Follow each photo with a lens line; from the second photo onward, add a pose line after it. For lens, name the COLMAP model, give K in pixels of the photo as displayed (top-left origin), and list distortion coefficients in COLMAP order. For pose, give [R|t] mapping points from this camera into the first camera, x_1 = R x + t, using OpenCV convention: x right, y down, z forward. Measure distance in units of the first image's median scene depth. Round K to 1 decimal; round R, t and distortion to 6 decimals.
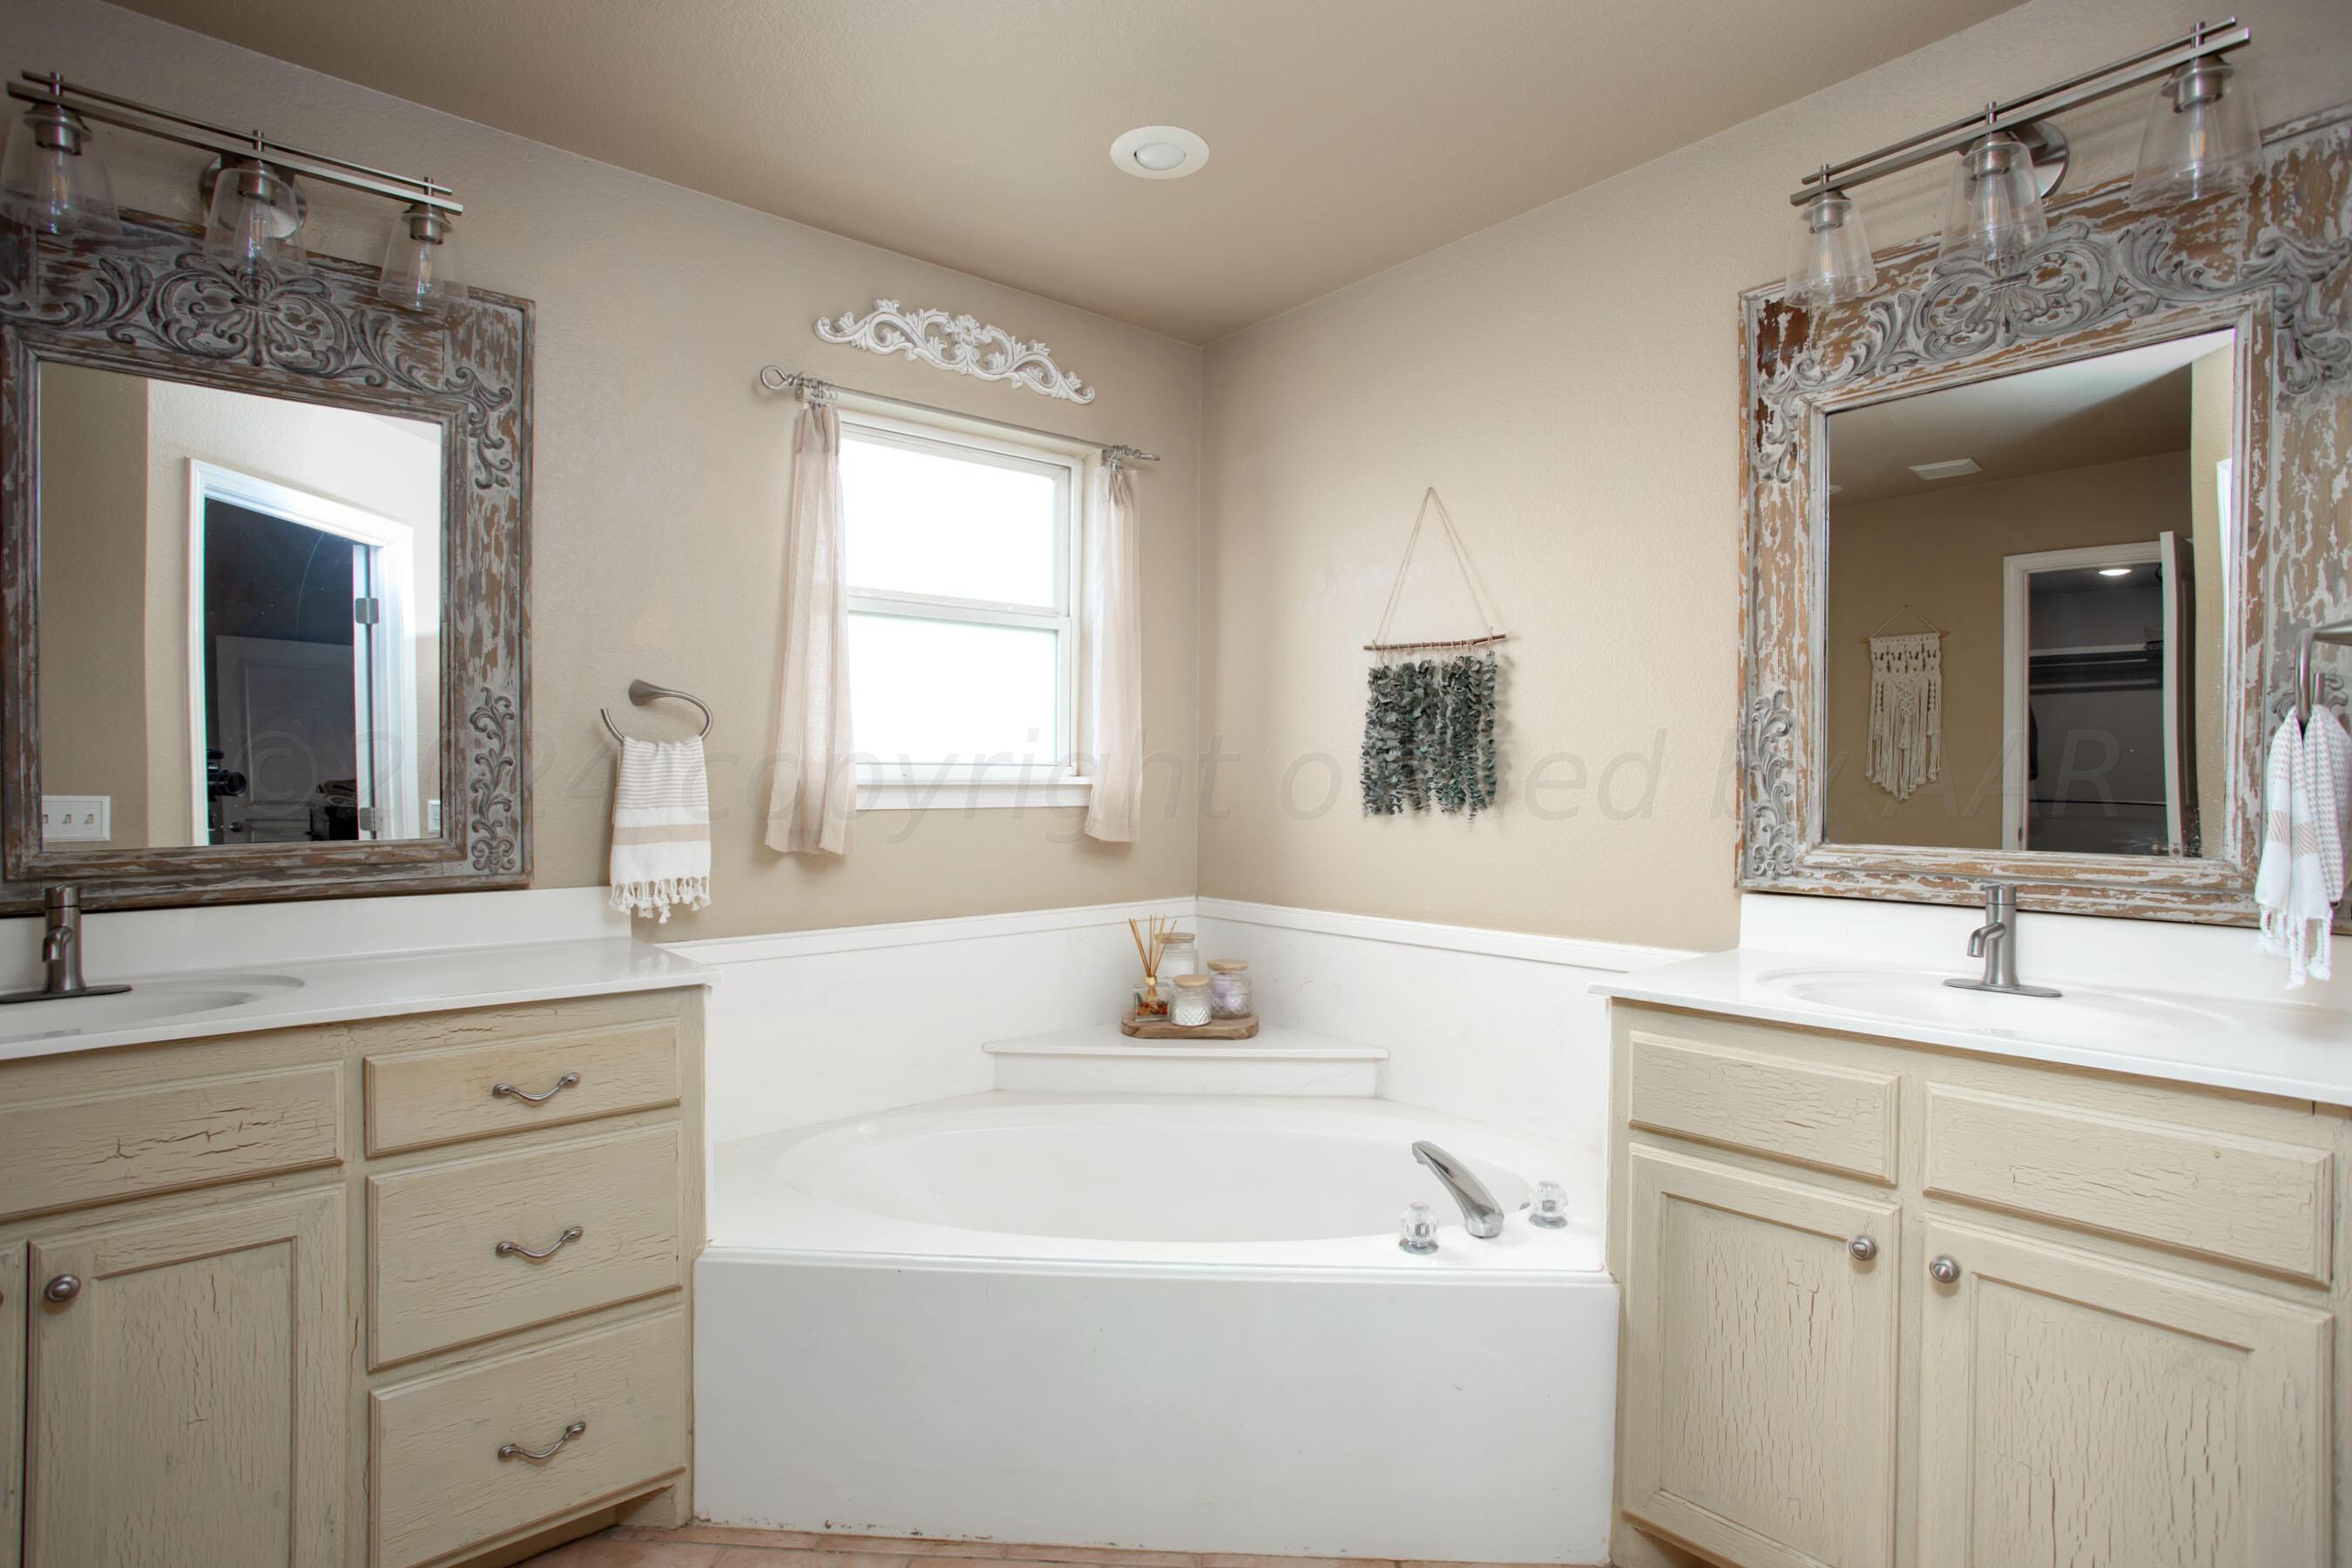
lens RADIAL K [[1160.7, 0, 1176.0], [0, 1160.7, 784.0], [0, 0, 1]] dist [-0.065619, 0.030198]
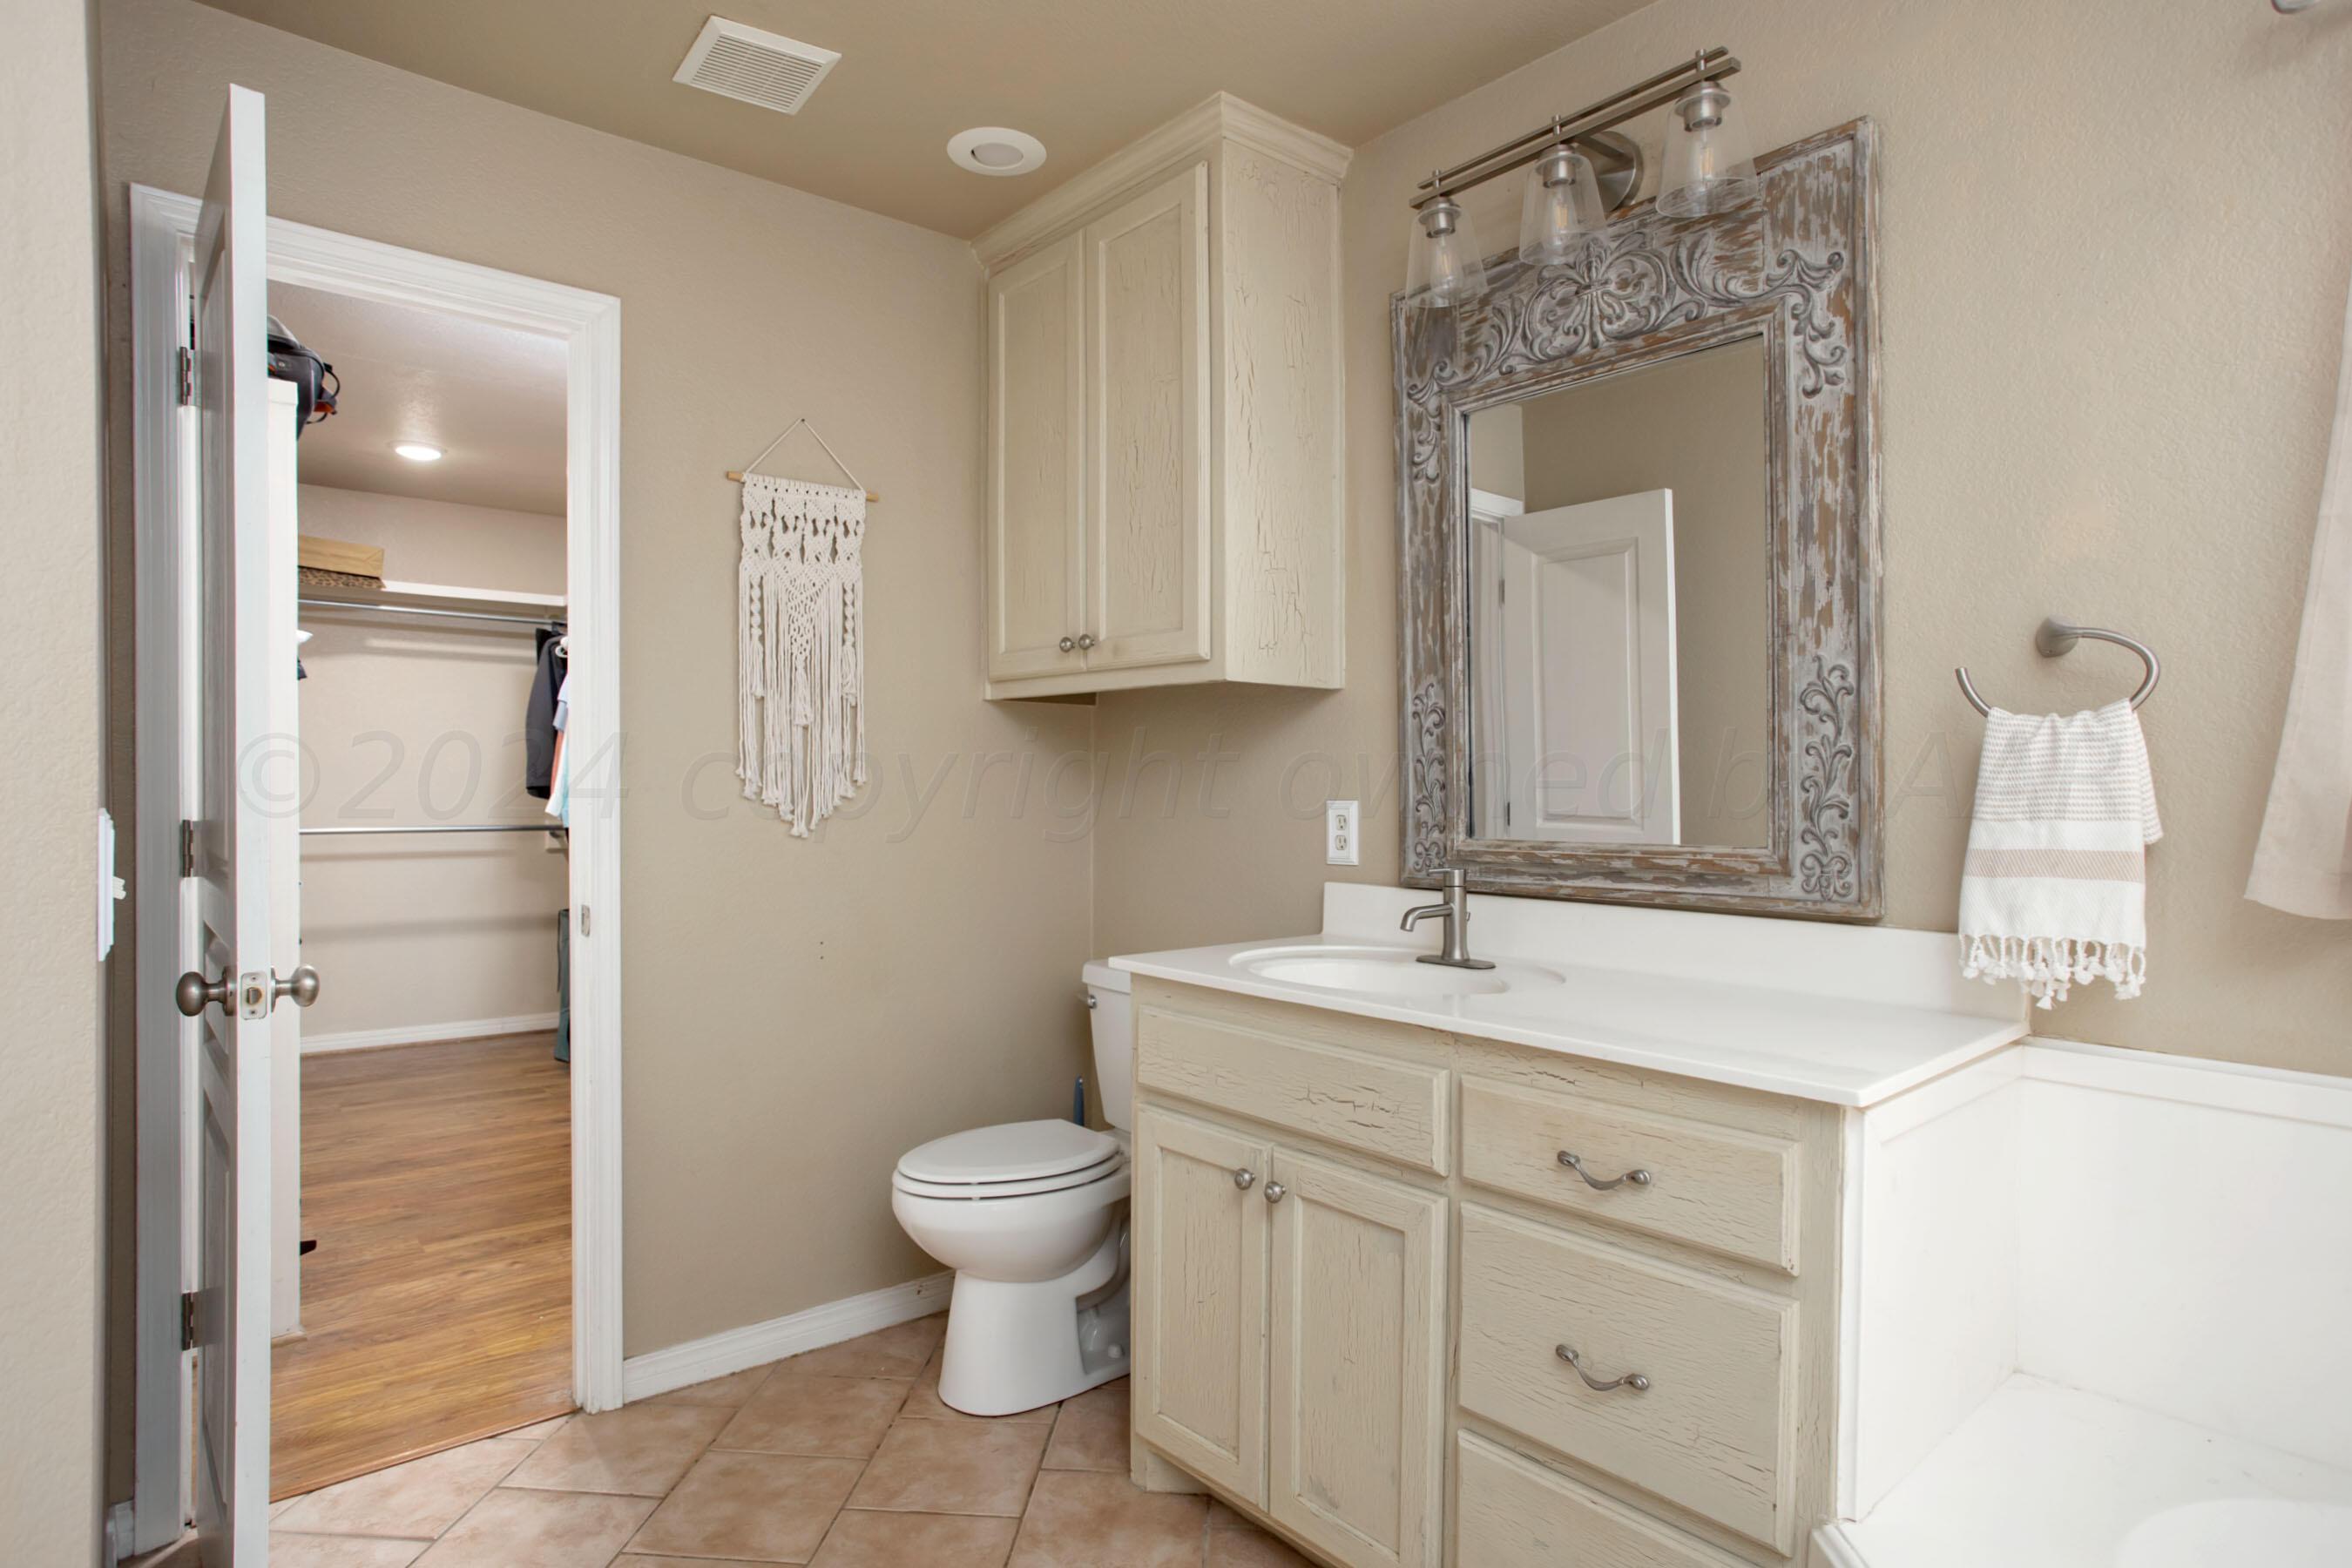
lens RADIAL K [[1267.3, 0, 1176.0], [0, 1267.3, 784.0], [0, 0, 1]] dist [-0.027679, 0.000817]
pose [[-0.011342, 0.005939, -0.999918, 0.245742], [-0.002903, 0.999978, 0.005972, -0.002149], [0.999931, 0.002971, -0.011324, 0.582964]]
